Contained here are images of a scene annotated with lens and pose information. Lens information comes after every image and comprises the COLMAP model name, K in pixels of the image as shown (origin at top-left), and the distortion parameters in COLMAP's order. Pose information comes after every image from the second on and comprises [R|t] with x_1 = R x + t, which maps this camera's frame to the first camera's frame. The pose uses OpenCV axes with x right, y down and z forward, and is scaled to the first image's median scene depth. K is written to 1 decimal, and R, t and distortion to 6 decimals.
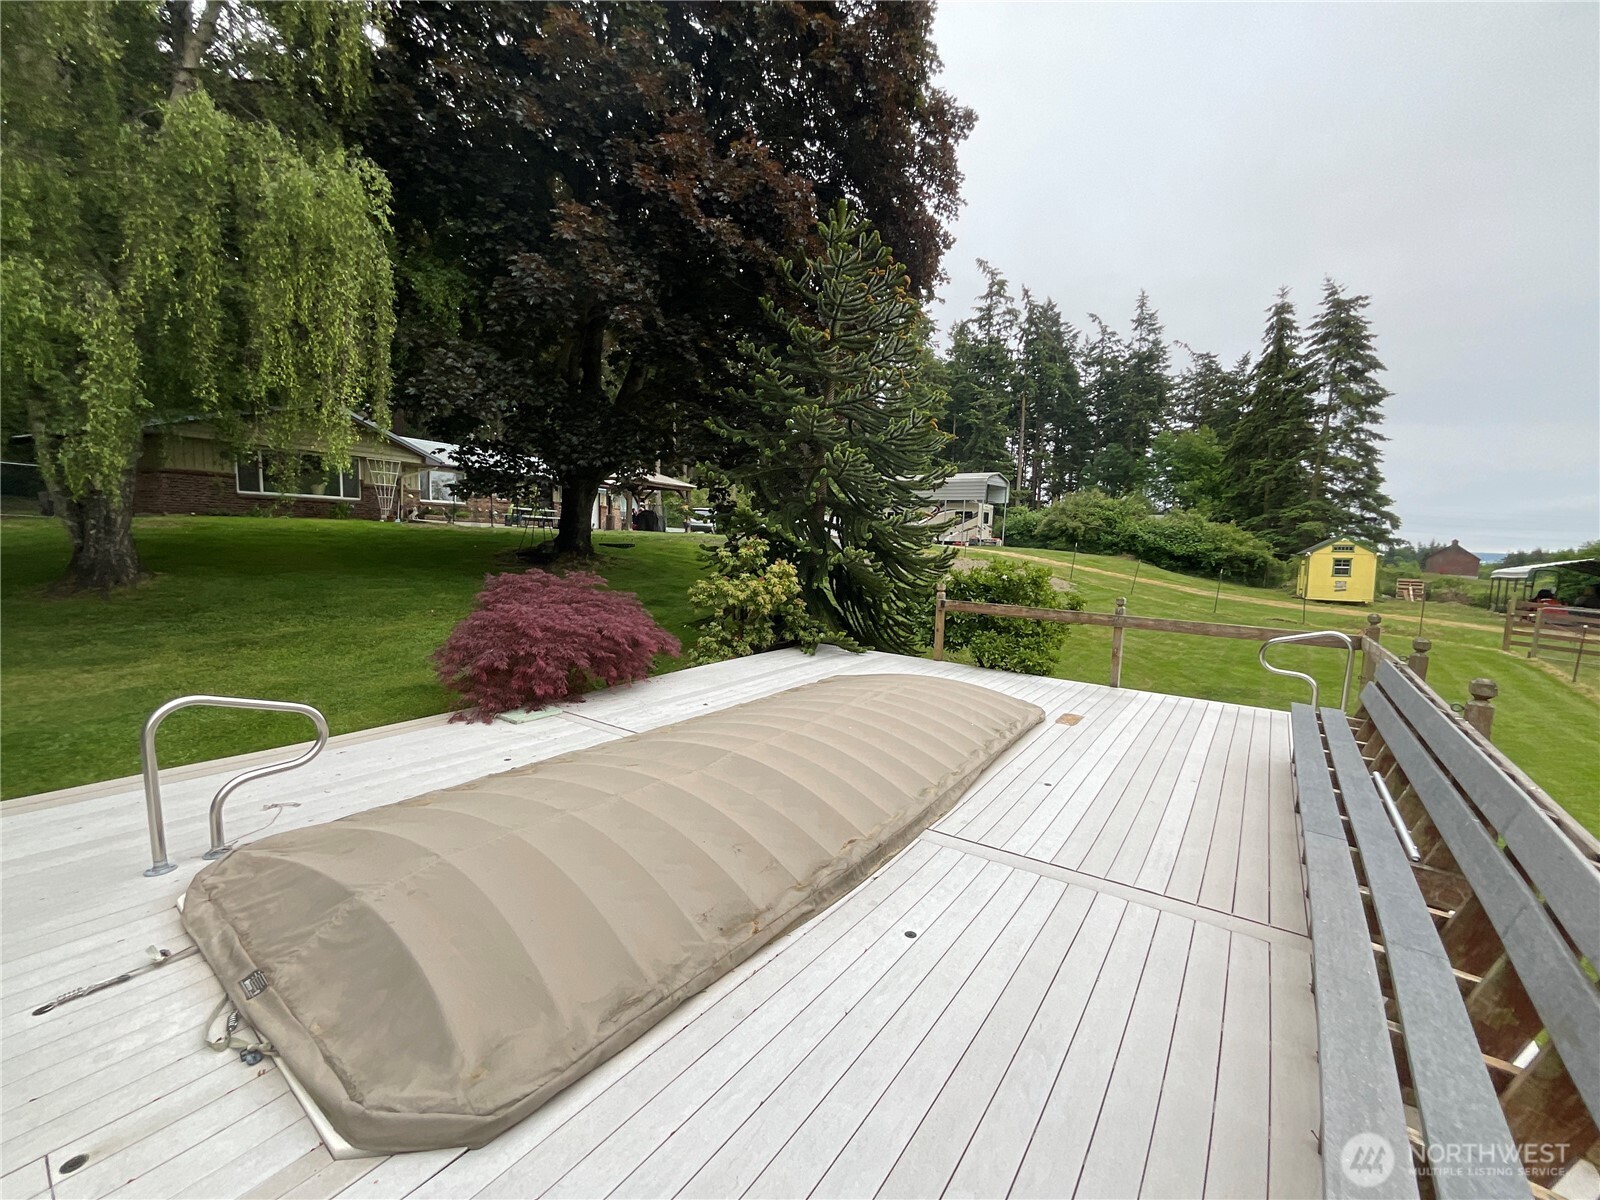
lens RADIAL K [[645.5, 0, 802.1], [0, 645.5, 606.9], [0, 0, 1]] dist [-0.003418, -0.000224]
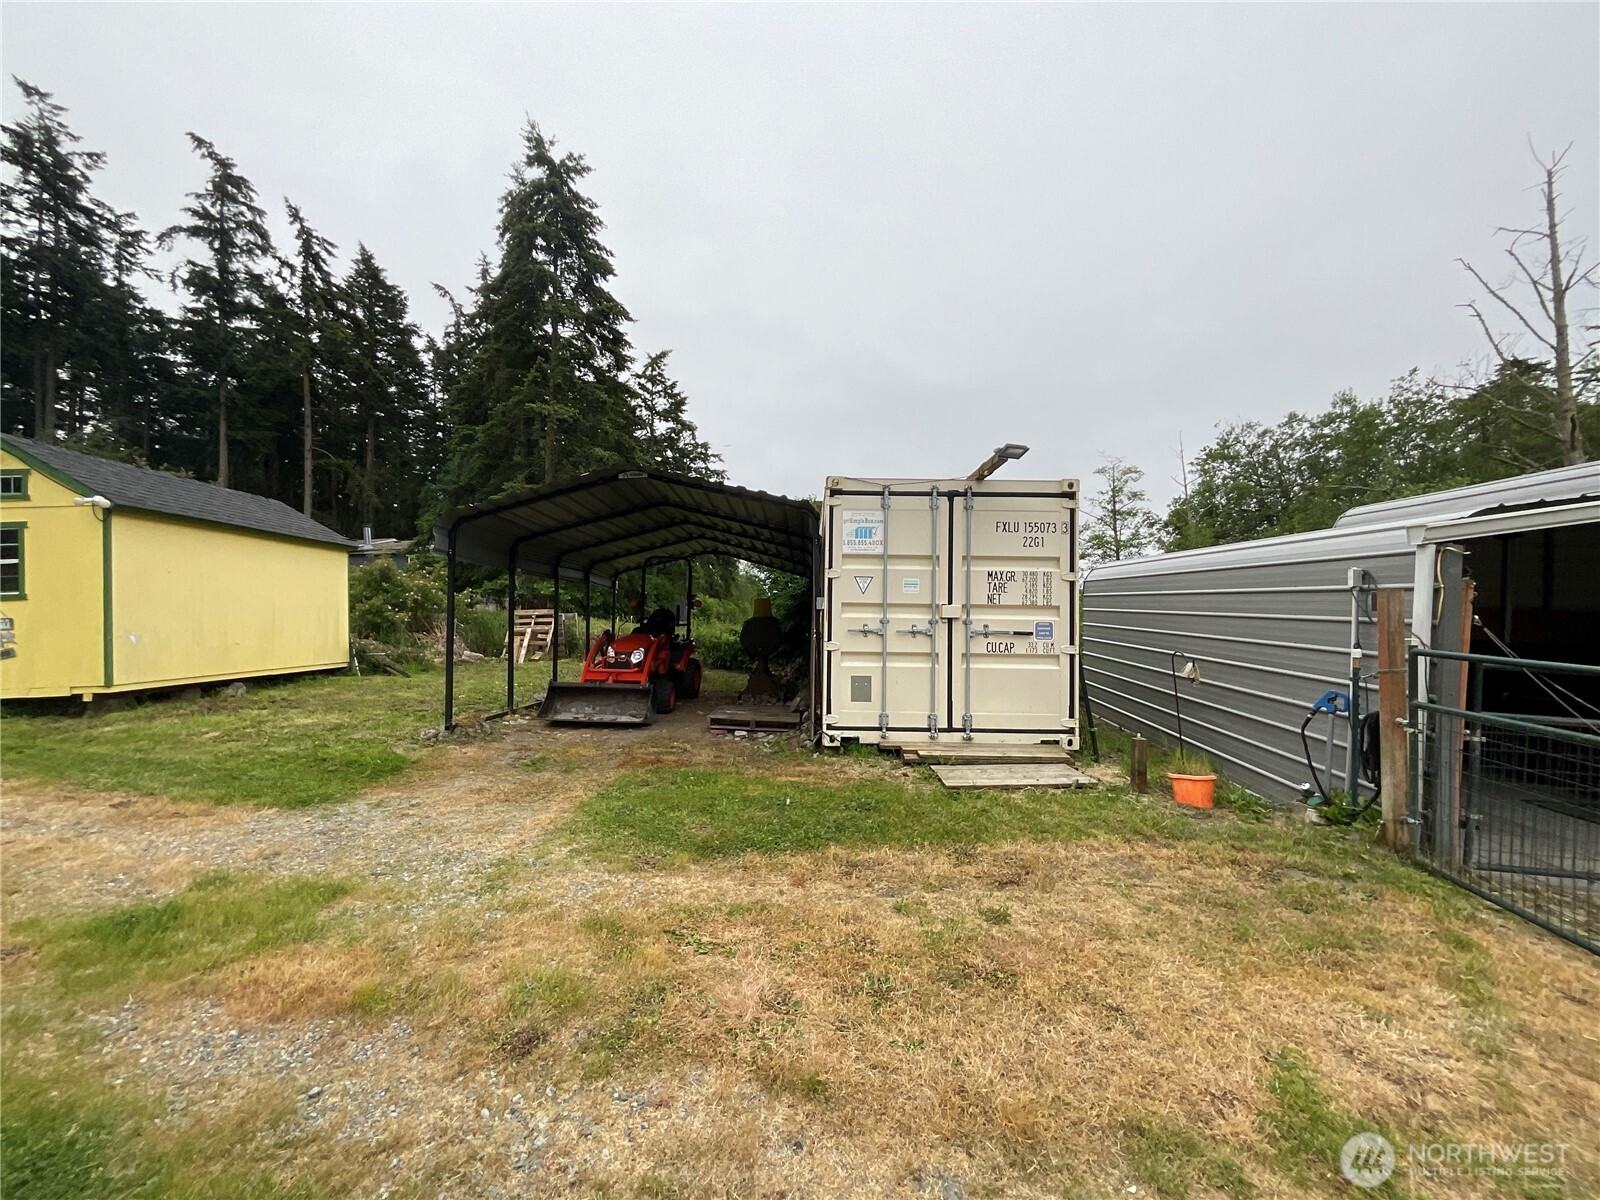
lens RADIAL K [[645.5, 0, 799.0], [0, 645.5, 606.8], [0, 0, 1]] dist [-0.003418, -0.000224]
pose [[0.802302, -0.033587, 0.595973, 0.929347], [0.098201, 0.992239, -0.076279, 0.004010], [-0.588786, 0.119724, 0.799373, 0.622830]]
